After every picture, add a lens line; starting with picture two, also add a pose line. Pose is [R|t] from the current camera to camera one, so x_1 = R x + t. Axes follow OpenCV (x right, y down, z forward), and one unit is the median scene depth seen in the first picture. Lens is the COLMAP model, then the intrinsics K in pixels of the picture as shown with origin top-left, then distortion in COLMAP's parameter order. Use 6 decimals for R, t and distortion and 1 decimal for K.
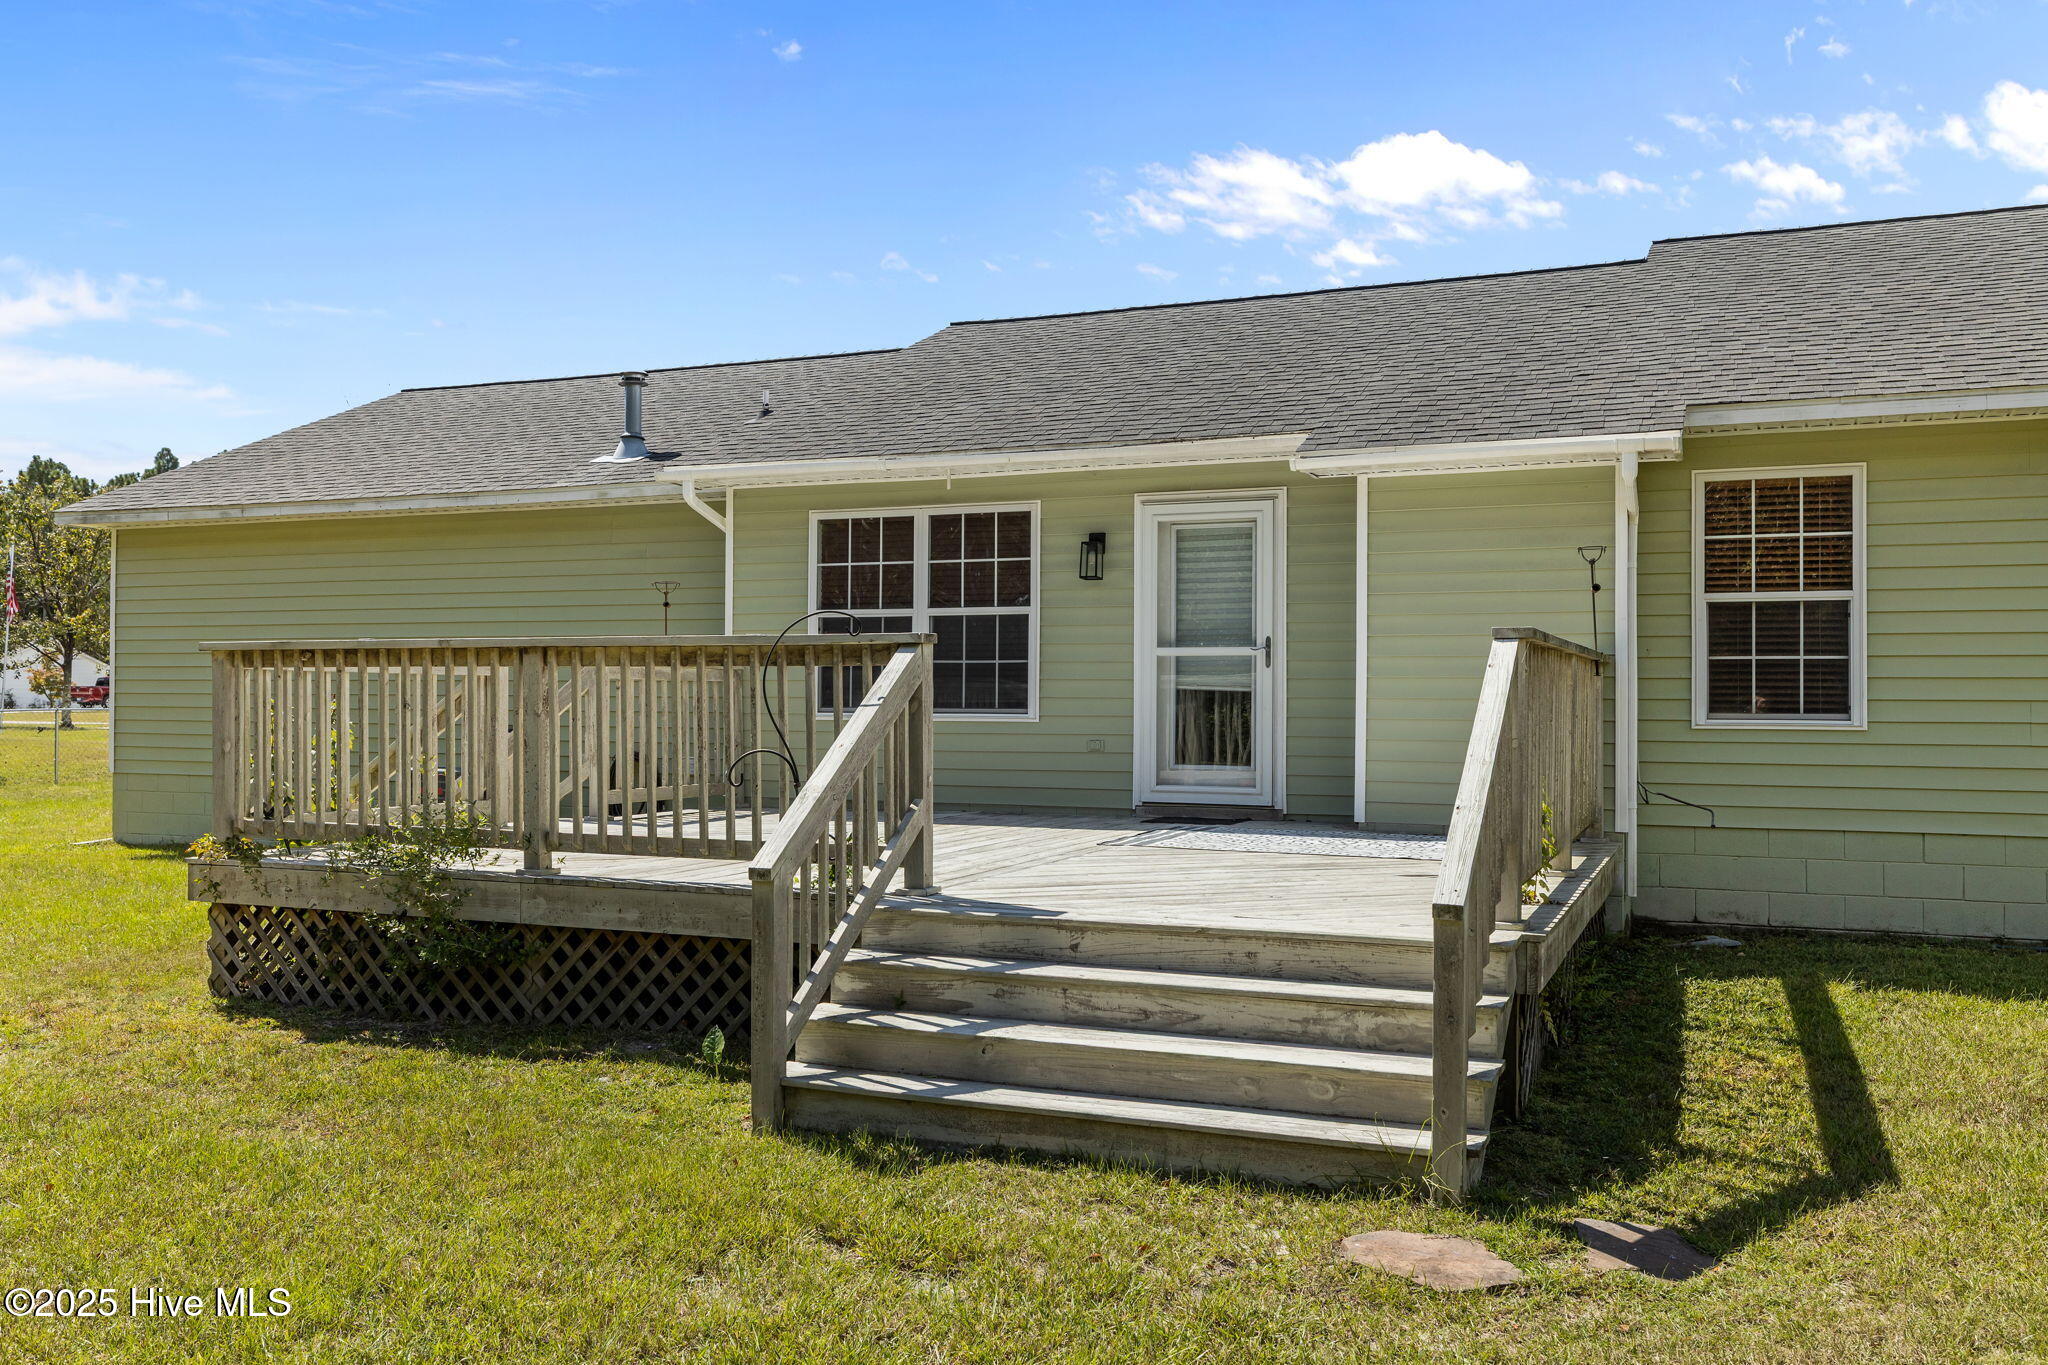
lens RADIAL K [[1708.7, 0, 1022.3], [0, 1708.7, 678.1], [0, 0, 1]] dist [0.002415, 0.010359]
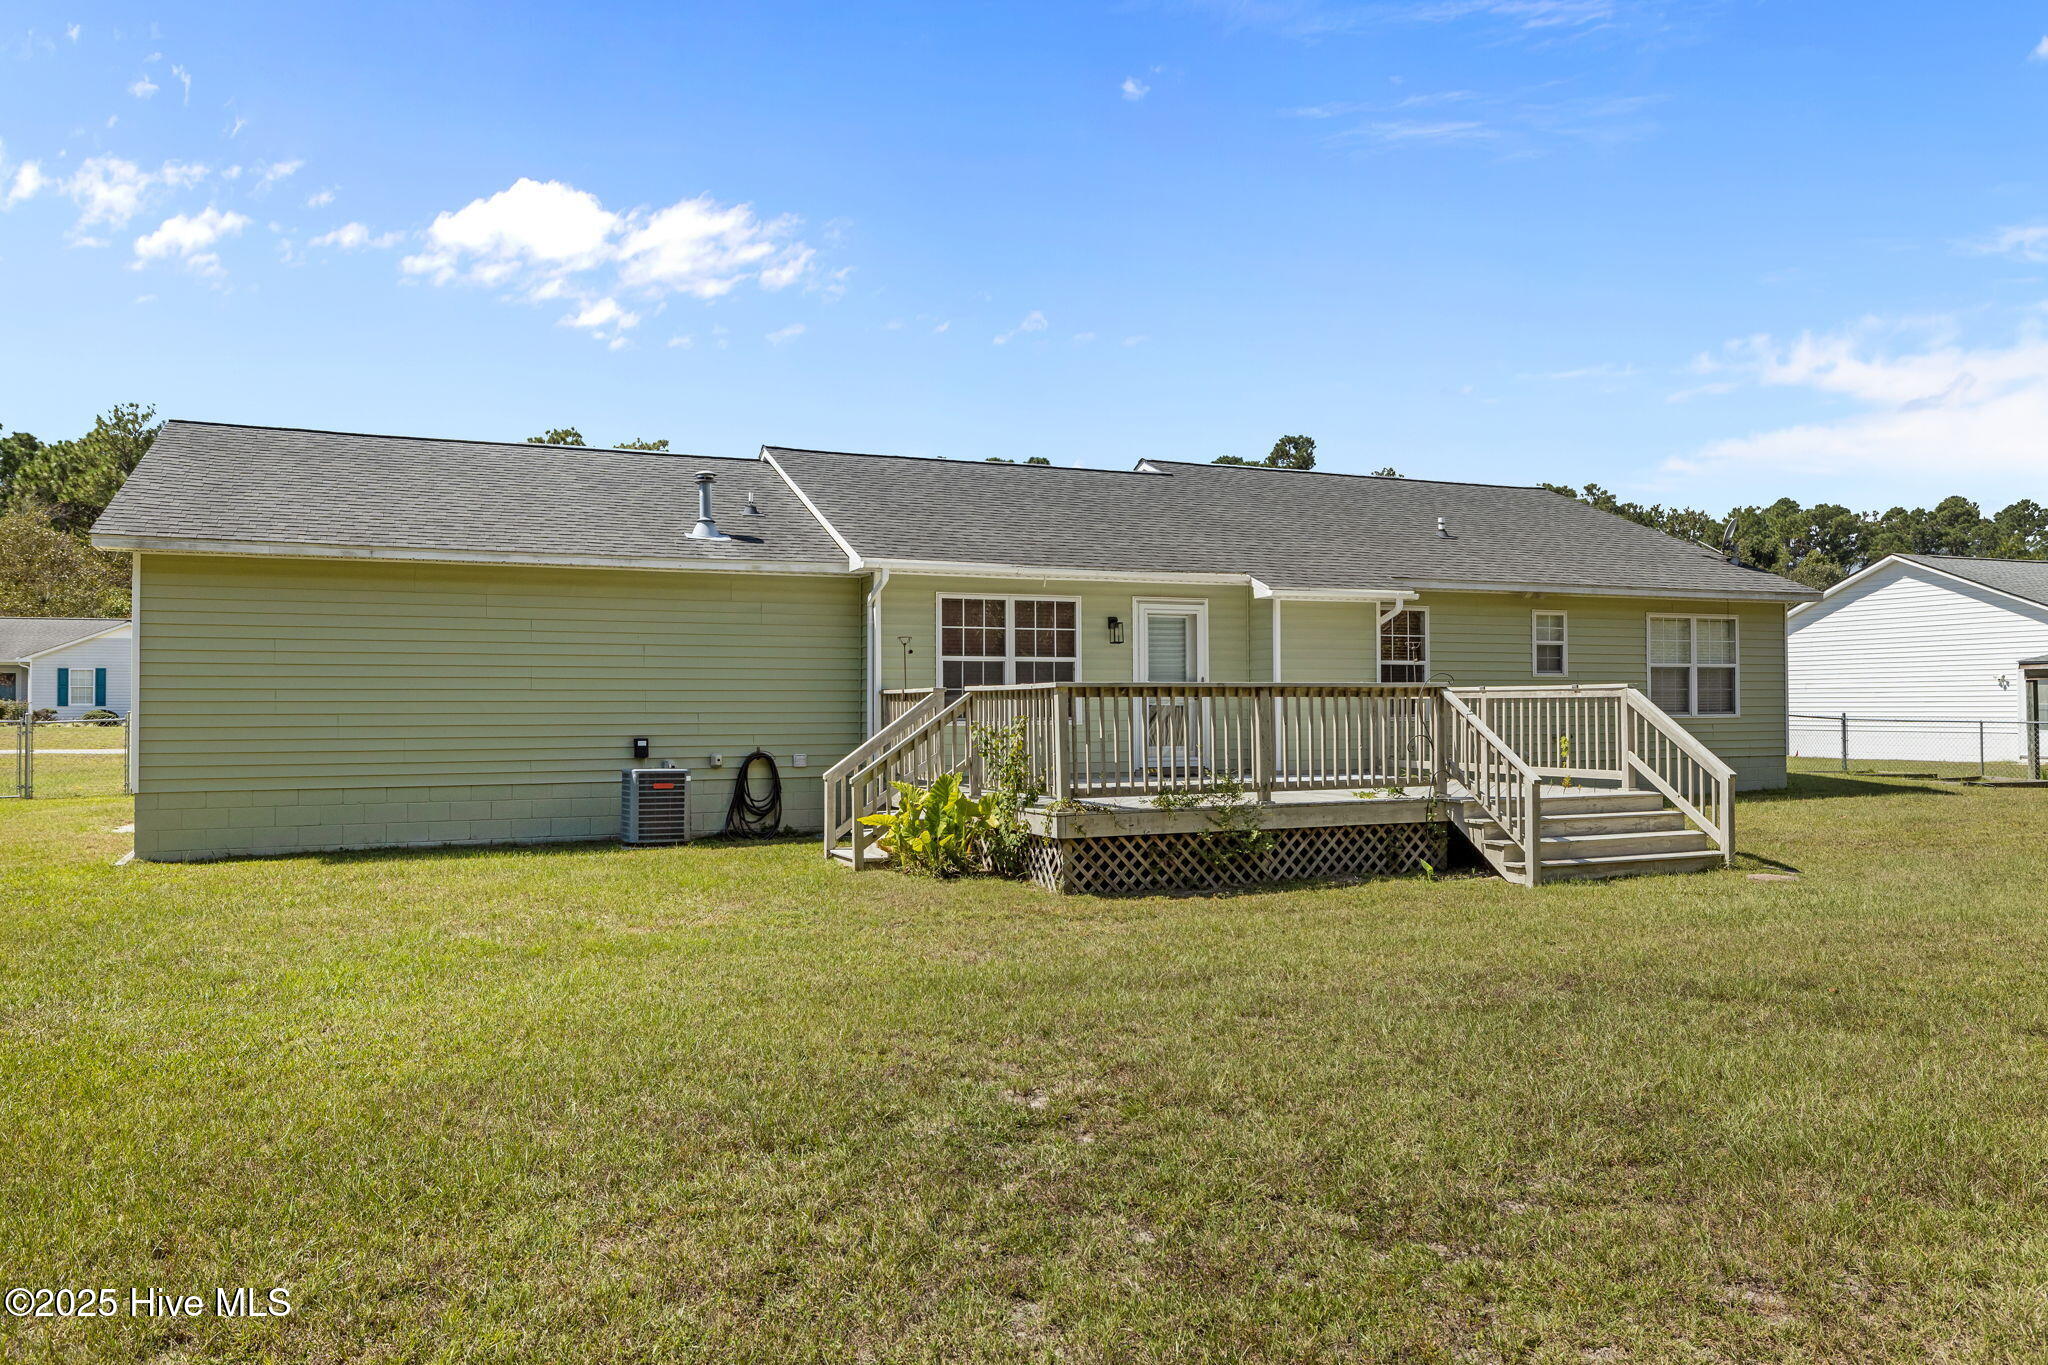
lens RADIAL K [[1403.0, 0, 1021.5], [0, 1403.0, 688.7], [0, 0, 1]] dist [0.007911, 0.000168]
pose [[0.695219, 0.001351, 0.718797, -1.224614], [-0.001748, 0.999998, -0.000190, -0.011735], [-0.718796, -0.001124, 0.695220, 0.066599]]
